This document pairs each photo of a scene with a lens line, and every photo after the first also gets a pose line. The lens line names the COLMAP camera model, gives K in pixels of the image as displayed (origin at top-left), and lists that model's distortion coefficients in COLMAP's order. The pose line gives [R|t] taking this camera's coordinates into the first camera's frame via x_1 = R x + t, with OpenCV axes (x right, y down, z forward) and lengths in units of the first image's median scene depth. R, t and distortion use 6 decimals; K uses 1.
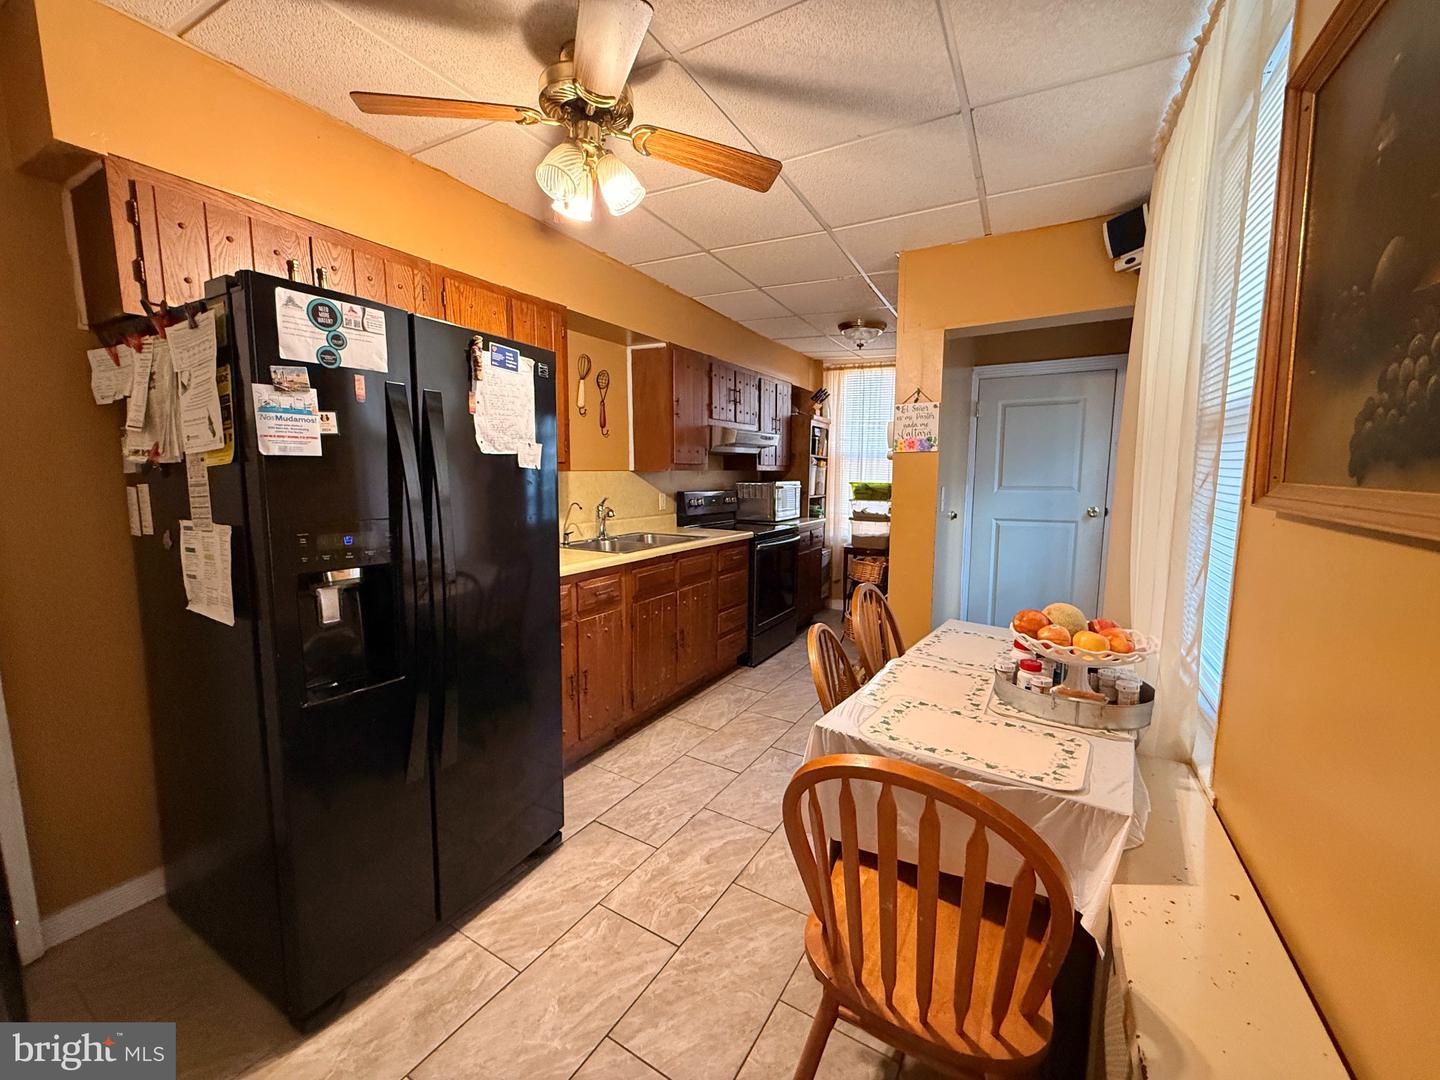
lens RADIAL K [[576.4, 0, 716.9], [0, 576.4, 536.1], [0, 0, 1]] dist [-0.001025, -0.000651]
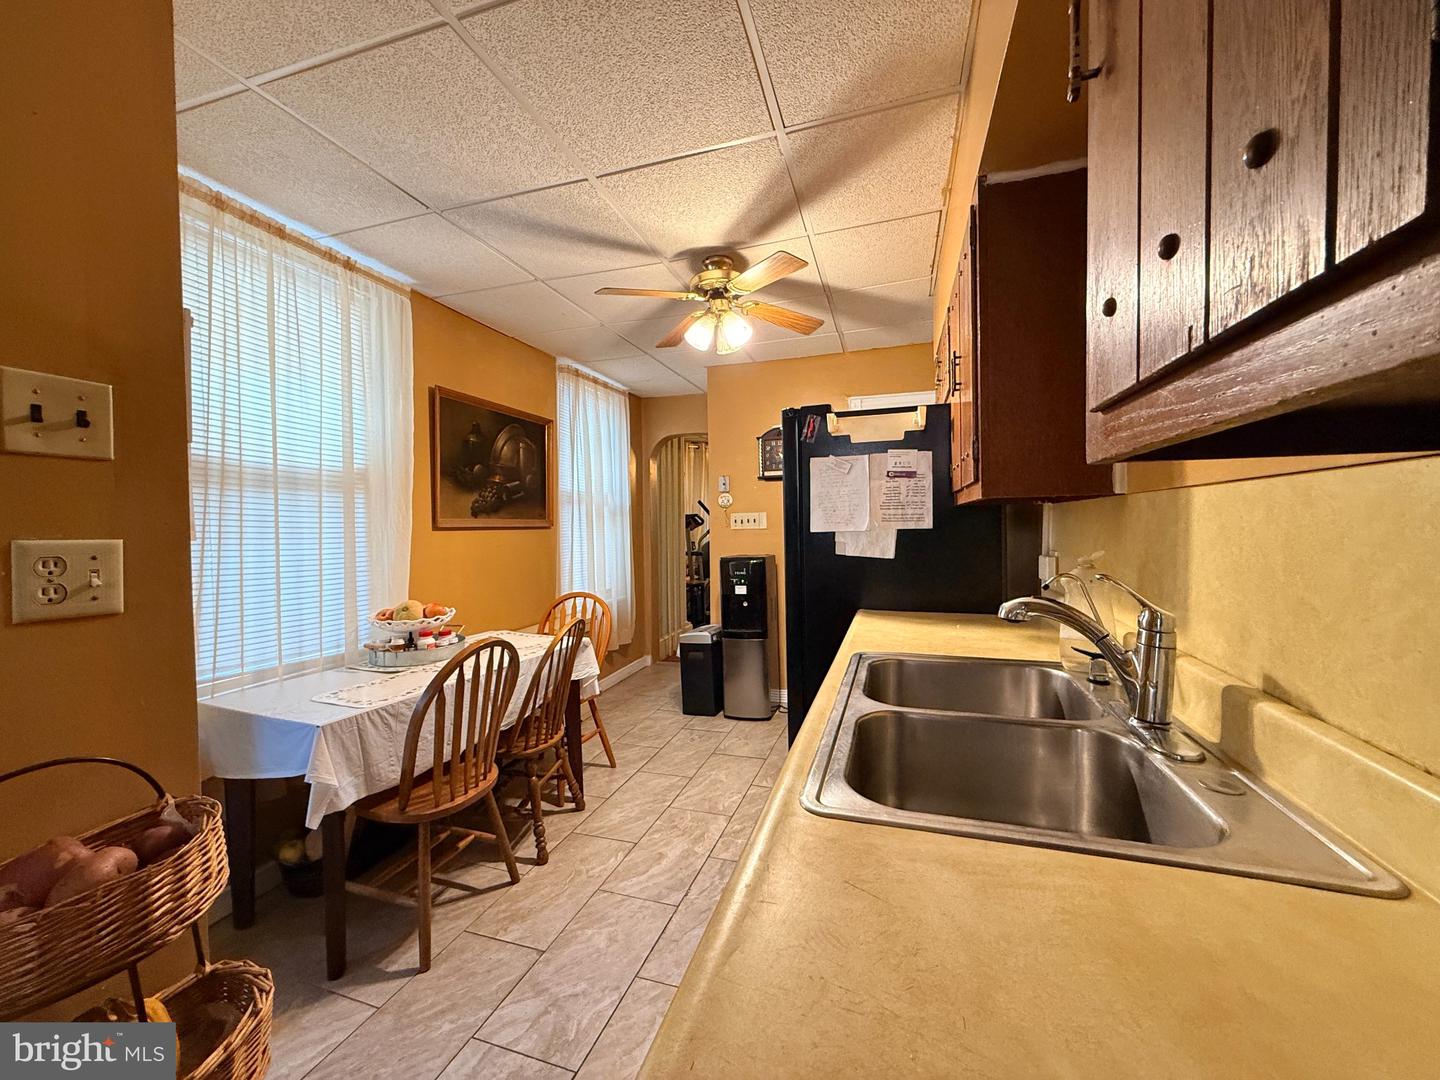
lens RADIAL K [[576.4, 0, 717.4], [0, 576.4, 539.7], [0, 0, 1]] dist [-0.001025, -0.000651]
pose [[-0.977341, 0.009852, -0.211442, 0.115084], [-0.018556, 0.991082, 0.131953, -0.206717], [0.210856, 0.132887, -0.968442, 2.166379]]
